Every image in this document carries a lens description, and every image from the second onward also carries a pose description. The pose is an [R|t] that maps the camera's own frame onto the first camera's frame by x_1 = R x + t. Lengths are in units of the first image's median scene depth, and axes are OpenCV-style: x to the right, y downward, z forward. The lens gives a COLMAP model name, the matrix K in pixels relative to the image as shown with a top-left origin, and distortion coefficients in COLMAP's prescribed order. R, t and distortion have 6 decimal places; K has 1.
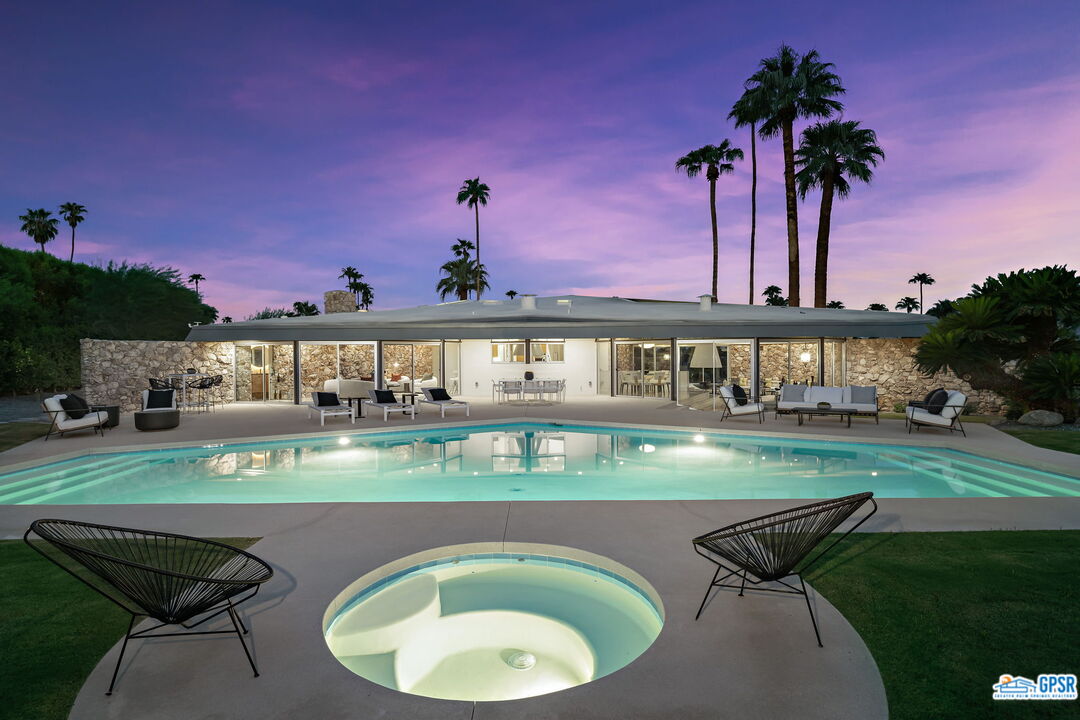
lens RADIAL K [[552.3, 0, 540.0], [0, 552.3, 360.0], [0, 0, 1]] dist [0.001029, 0.000186]
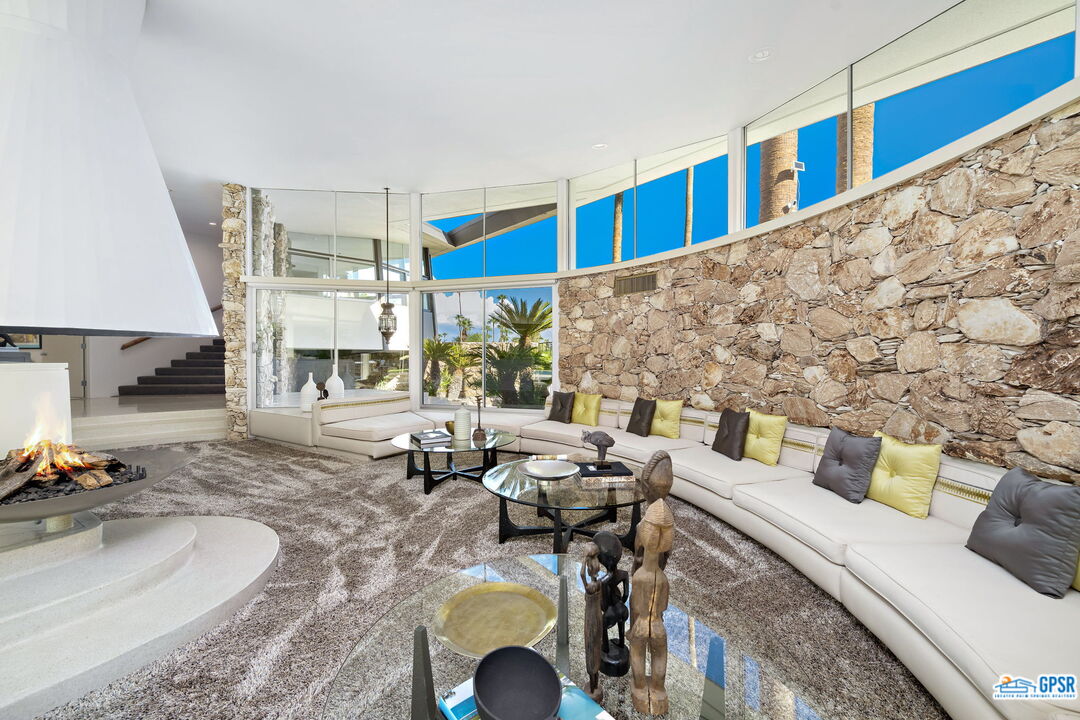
lens RADIAL K [[428.3, 0, 540.0], [0, 428.3, 360.0], [0, 0, 1]] dist [0.000321, 0.000099]
pose [[0.997971, 0.003810, -0.063550, 0.464274], [-0.003812, 0.999993, 0.000075, 0.020455], [0.063549, 0.000167, 0.997979, 1.022290]]
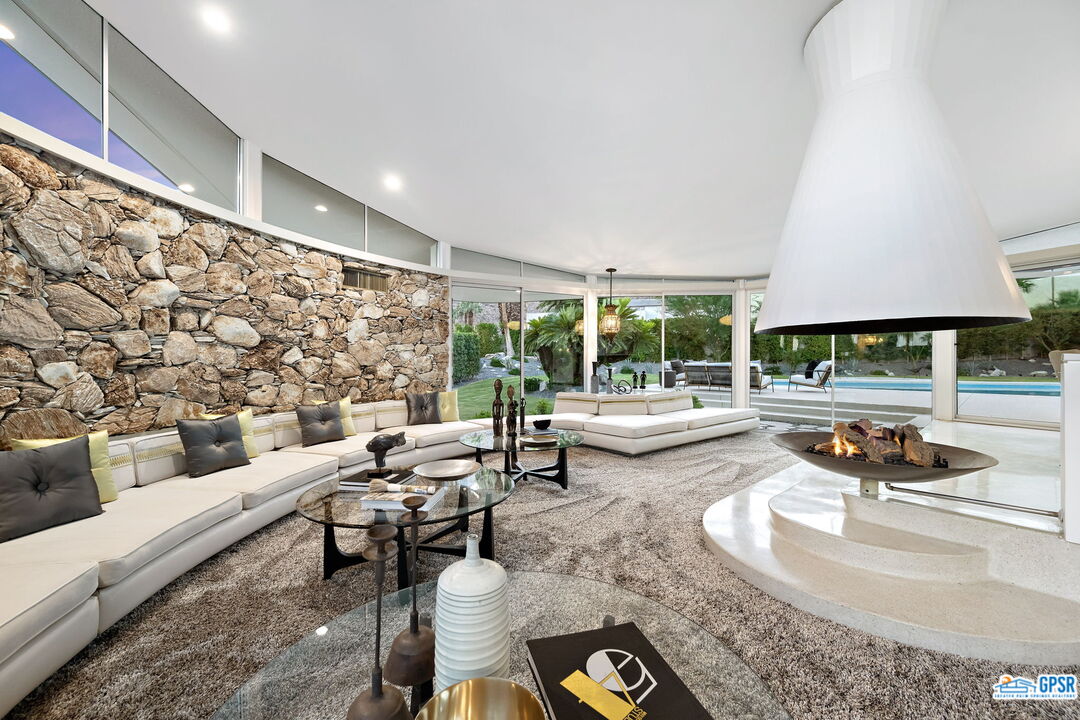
lens RADIAL K [[428.3, 0, 540.0], [0, 428.3, 360.0], [0, 0, 1]] dist [0.000321, 0.000099]
pose [[-0.948129, 0.001583, 0.317881, 0.390390], [0.003960, 0.999969, 0.006829, 0.021573], [-0.317860, 0.007734, -0.948106, 1.275435]]
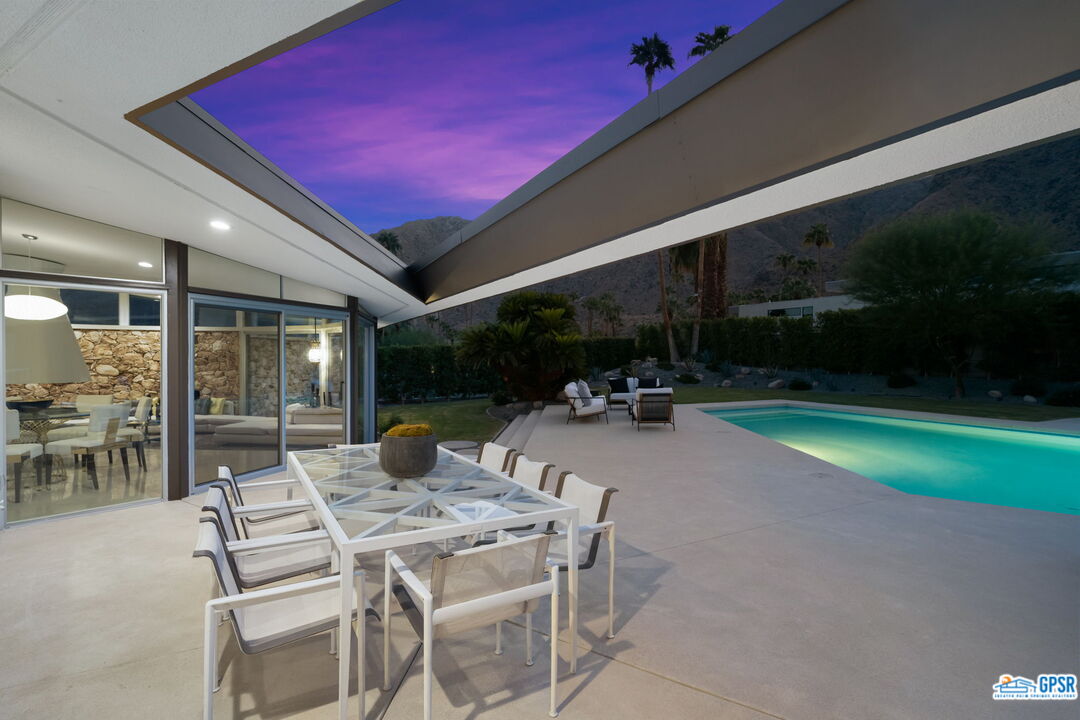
lens RADIAL K [[511.8, 0, 543.1], [0, 511.8, 360.1], [0, 0, 1]] dist [0.000004, 0.000347]
pose [[-0.445250, -0.001027, 0.895406, -0.167047], [0.010950, 0.999918, 0.006593, 0.000205], [-0.895339, 0.012740, -0.445203, 0.955714]]
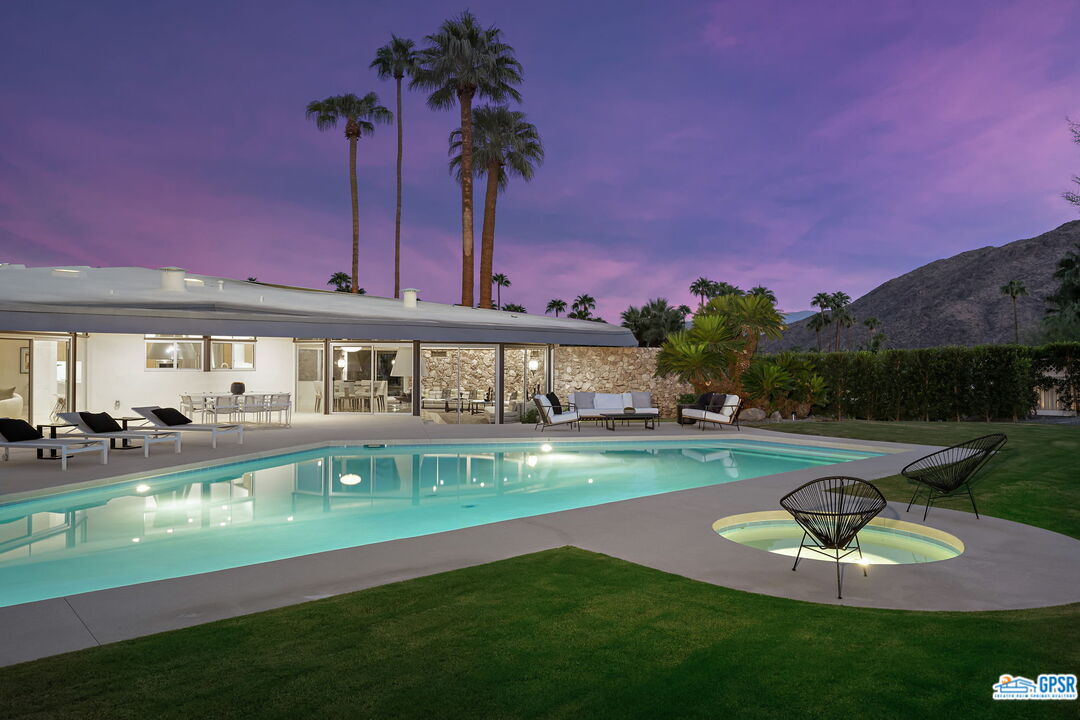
lens RADIAL K [[765.8, 0, 546.8], [0, 765.8, 358.7], [0, 0, 1]] dist [-0.001656, -0.000558]
pose [[0.750785, 0.011945, 0.660438, -0.341161], [-0.003768, 0.999898, -0.013802, 0.002346], [-0.660535, 0.007873, 0.750754, 0.001268]]
